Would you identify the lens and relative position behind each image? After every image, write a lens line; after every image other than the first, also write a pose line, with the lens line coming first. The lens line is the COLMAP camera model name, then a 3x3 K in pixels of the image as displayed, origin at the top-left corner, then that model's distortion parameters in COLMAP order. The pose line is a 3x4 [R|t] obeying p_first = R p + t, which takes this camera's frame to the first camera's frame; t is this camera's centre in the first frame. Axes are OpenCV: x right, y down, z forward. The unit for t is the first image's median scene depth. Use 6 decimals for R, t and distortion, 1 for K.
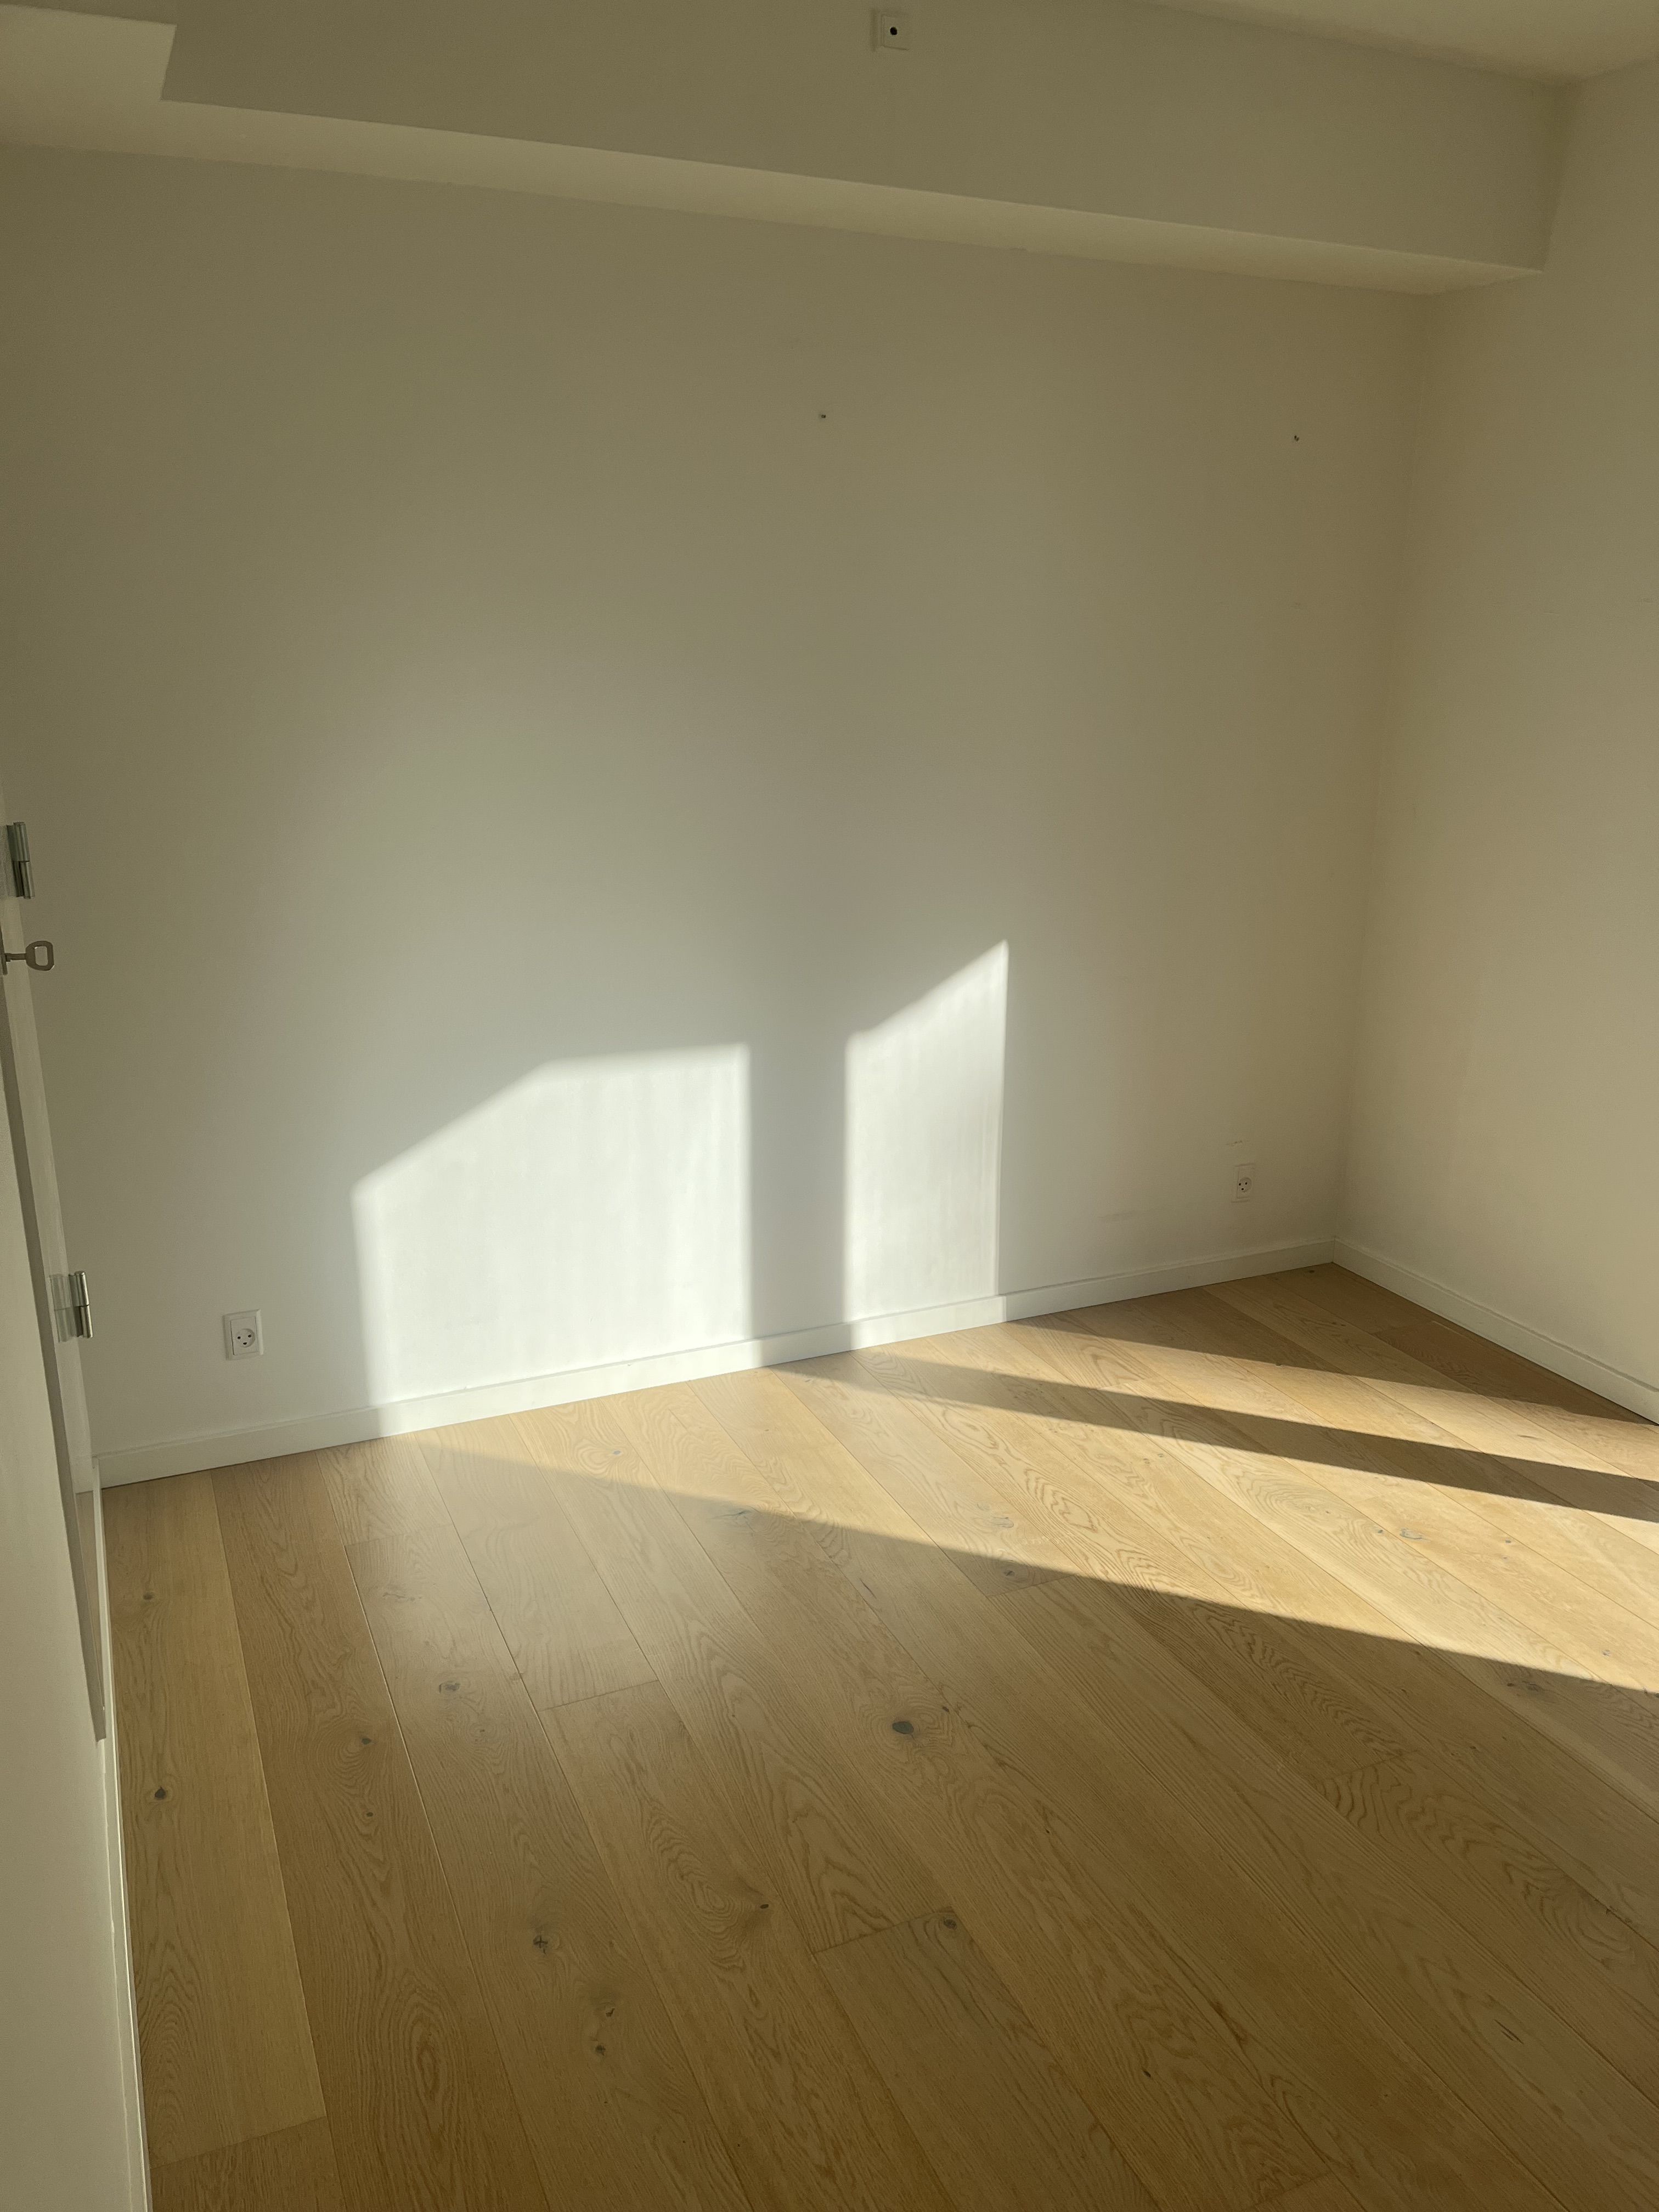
lens RADIAL K [[1691.8, 0, 844.5], [0, 1691.8, 1118.4], [0, 0, 1]] dist [0.090469, -0.125413]
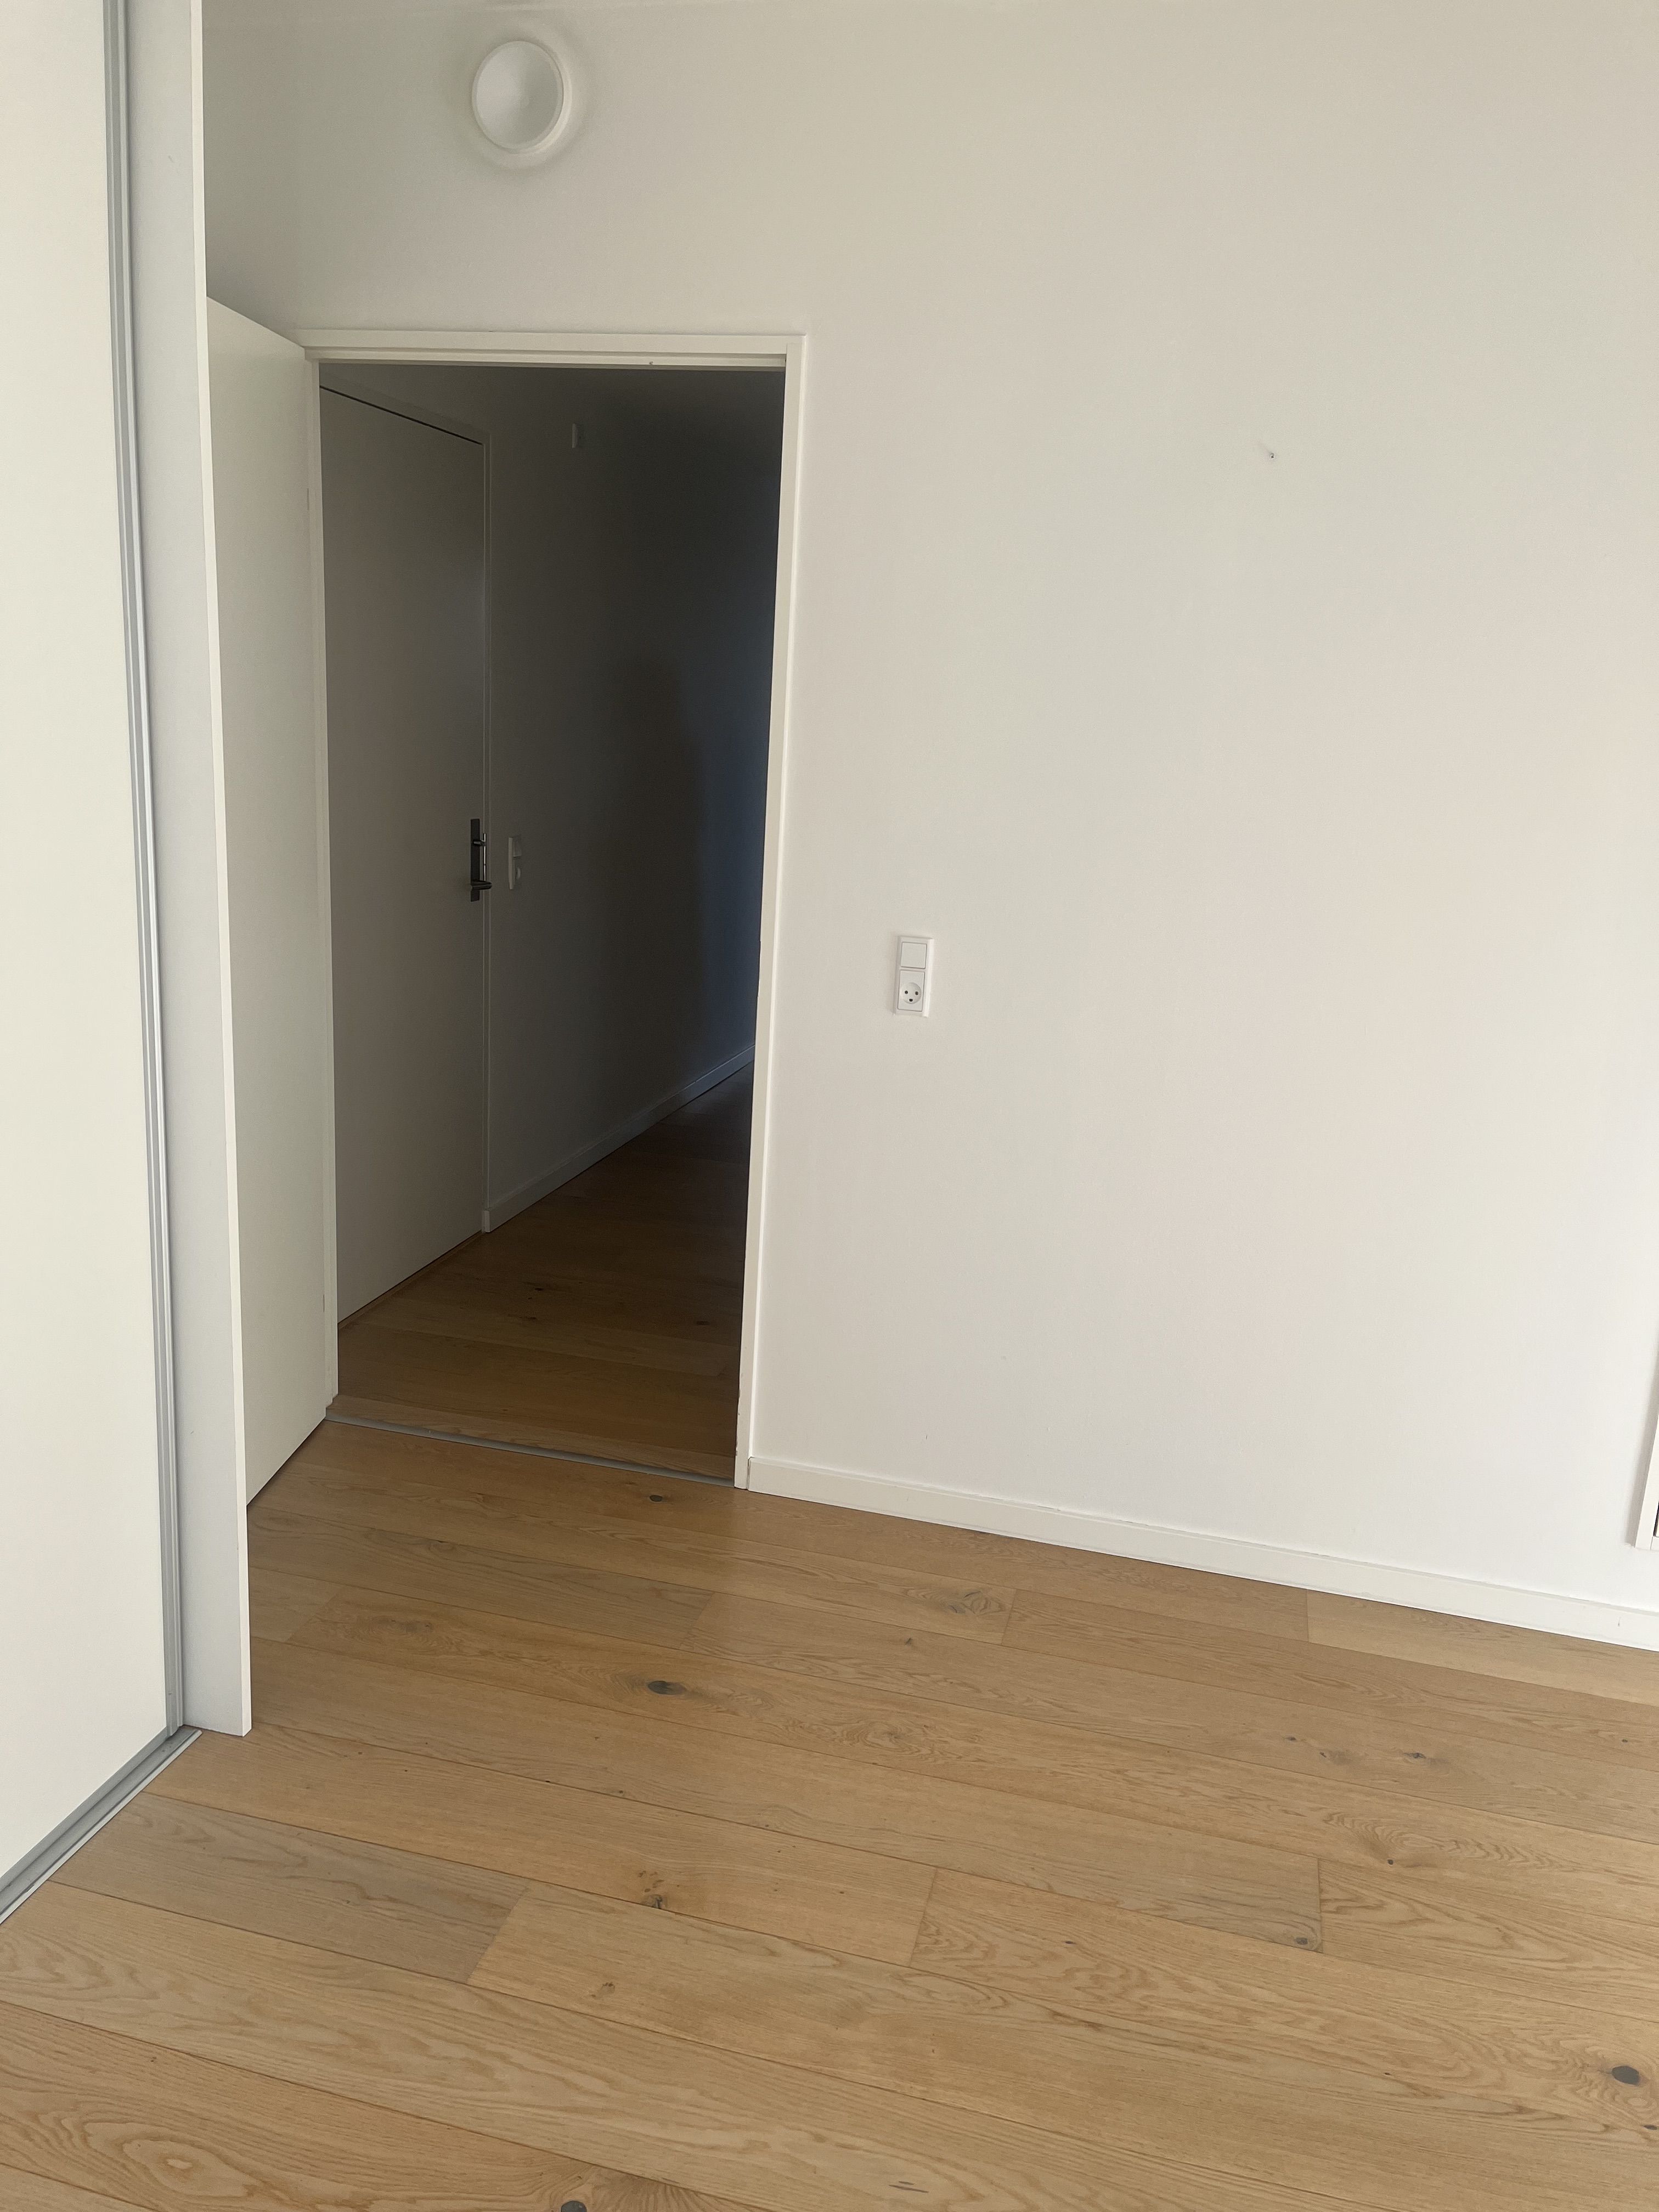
lens RADIAL K [[1691.8, 0, 844.5], [0, 1691.8, 1118.4], [0, 0, 1]] dist [0.090469, -0.125413]
pose [[-0.622864, 0.139026, -0.769878, 0.733205], [-0.284539, 0.876429, 0.388471, -0.218357], [0.728751, 0.461025, -0.506338, 0.837762]]
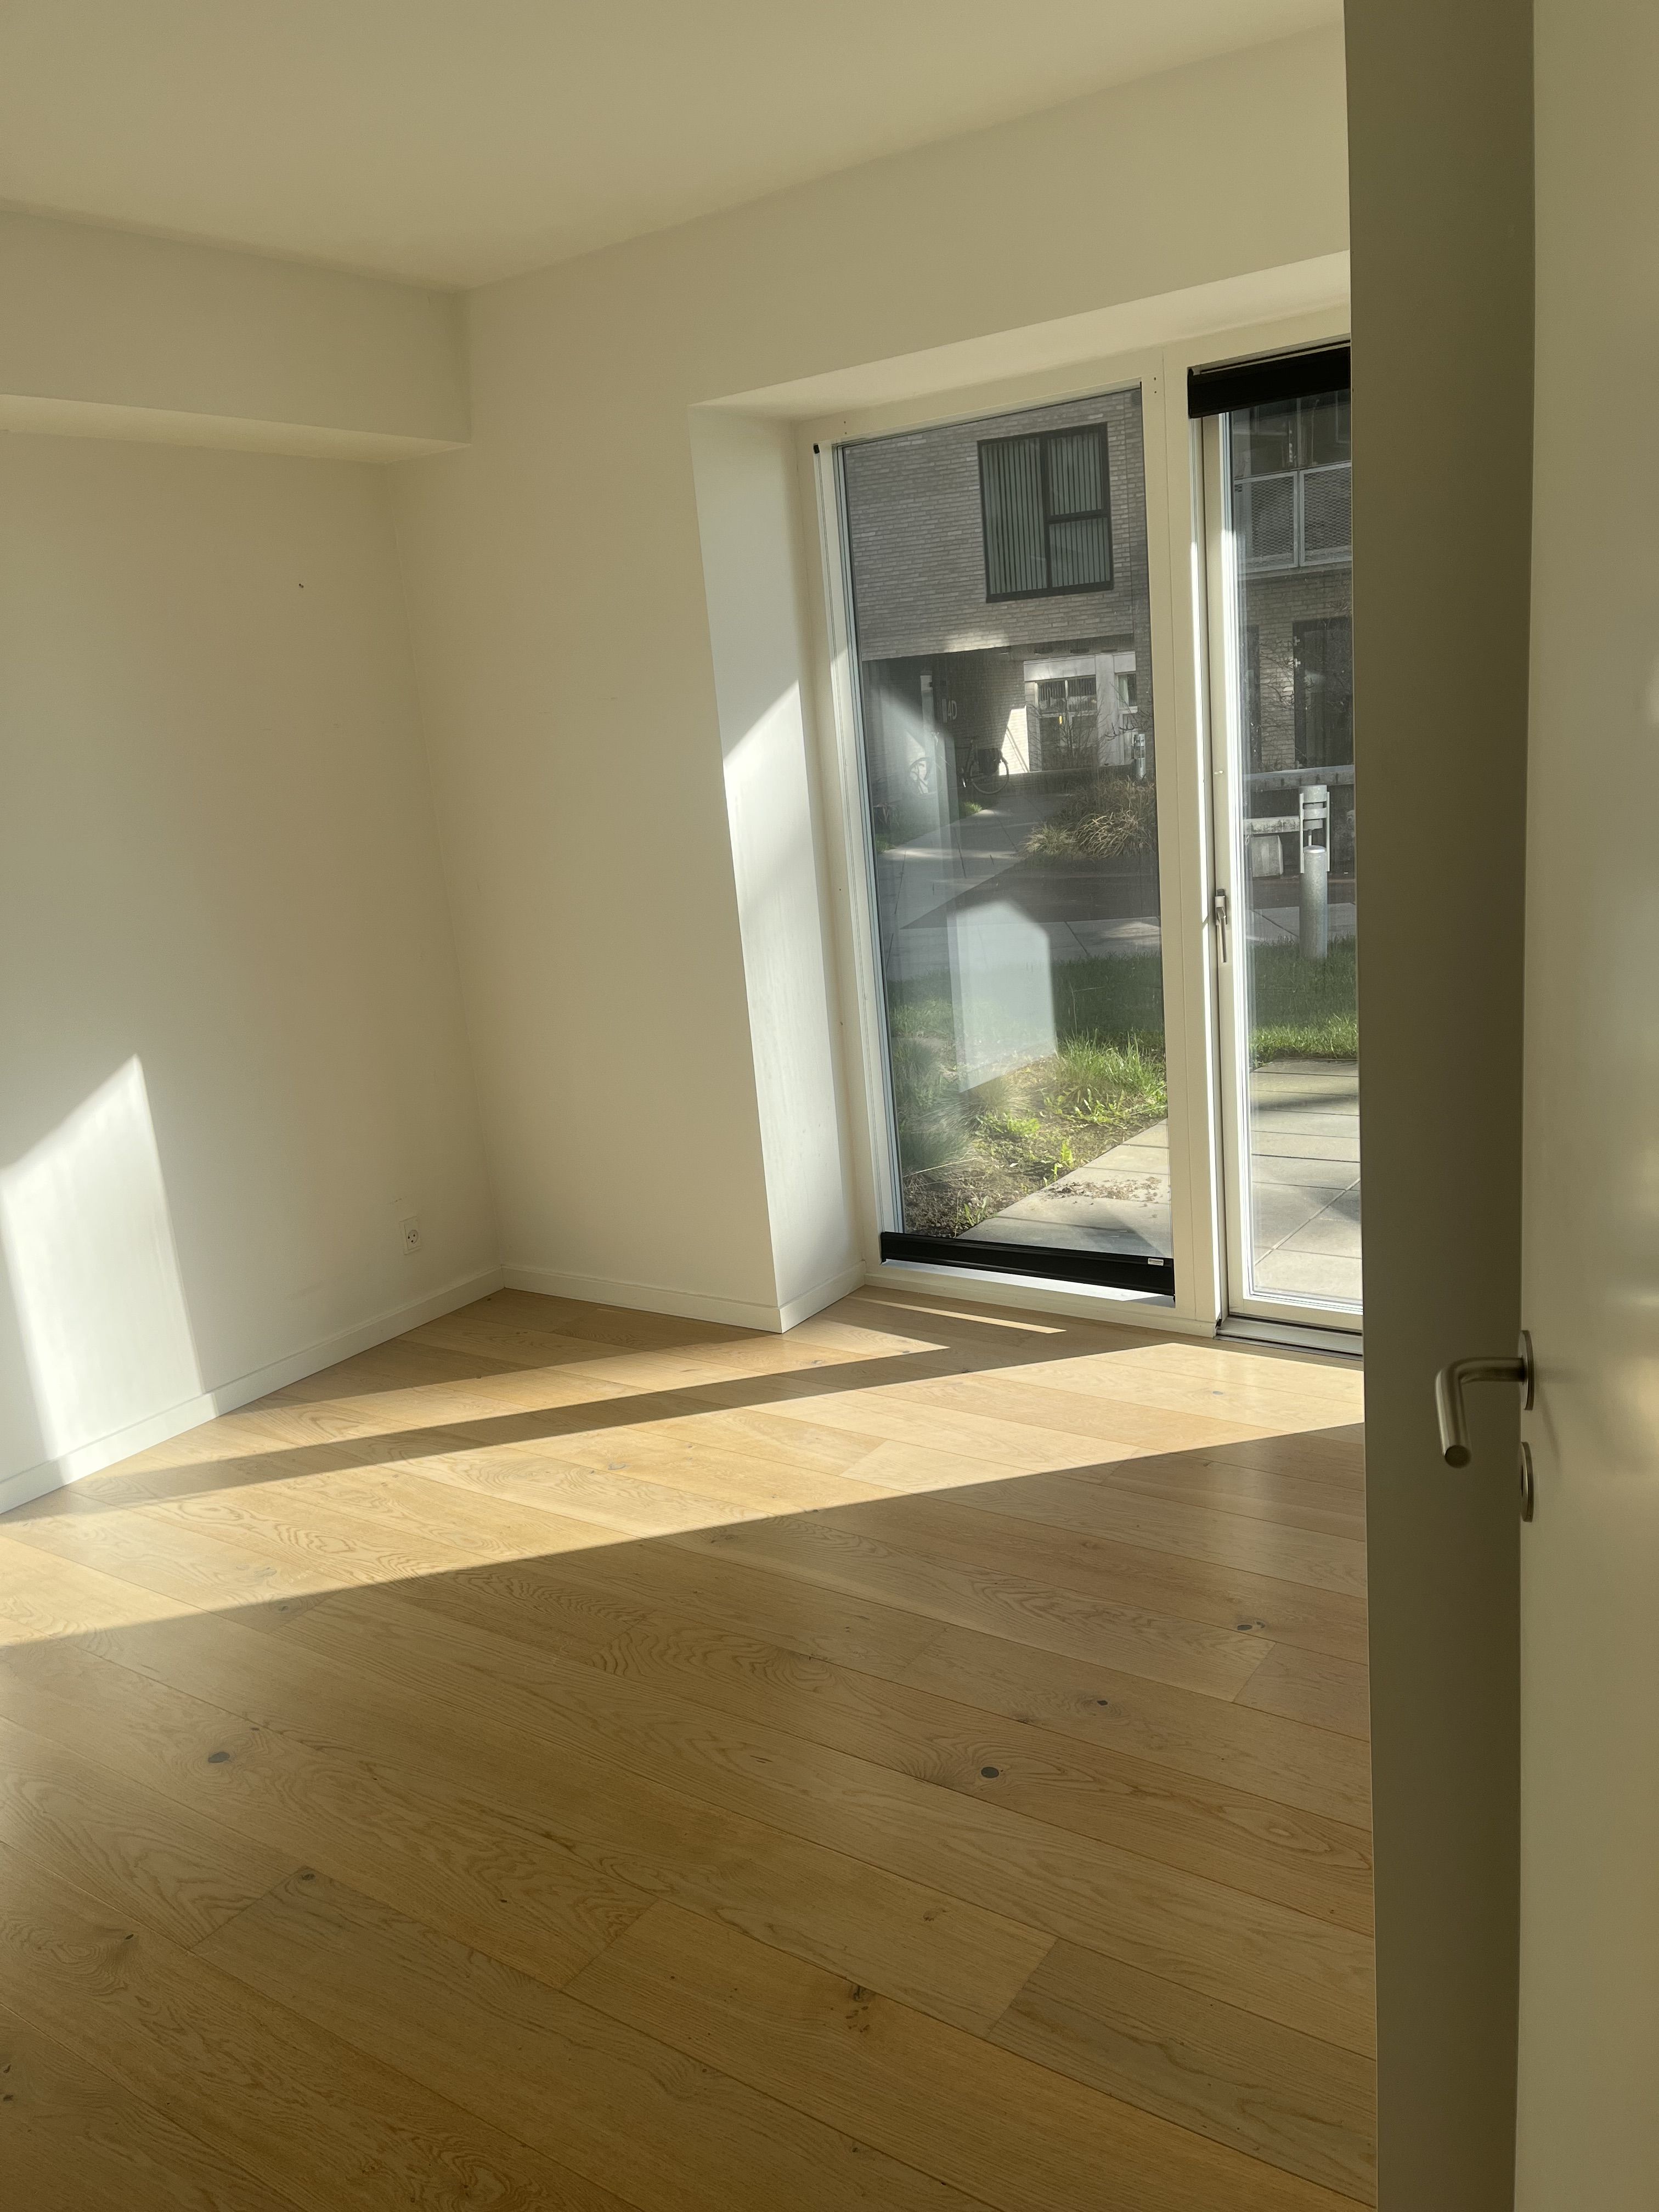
lens RADIAL K [[1691.8, 0, 844.5], [0, 1691.8, 1118.4], [0, 0, 1]] dist [0.090469, -0.125413]
pose [[0.853415, -0.205643, 0.478952, -0.057831], [0.239900, 0.970739, -0.010666, 0.063784], [-0.462744, 0.124003, 0.877777, -0.163158]]
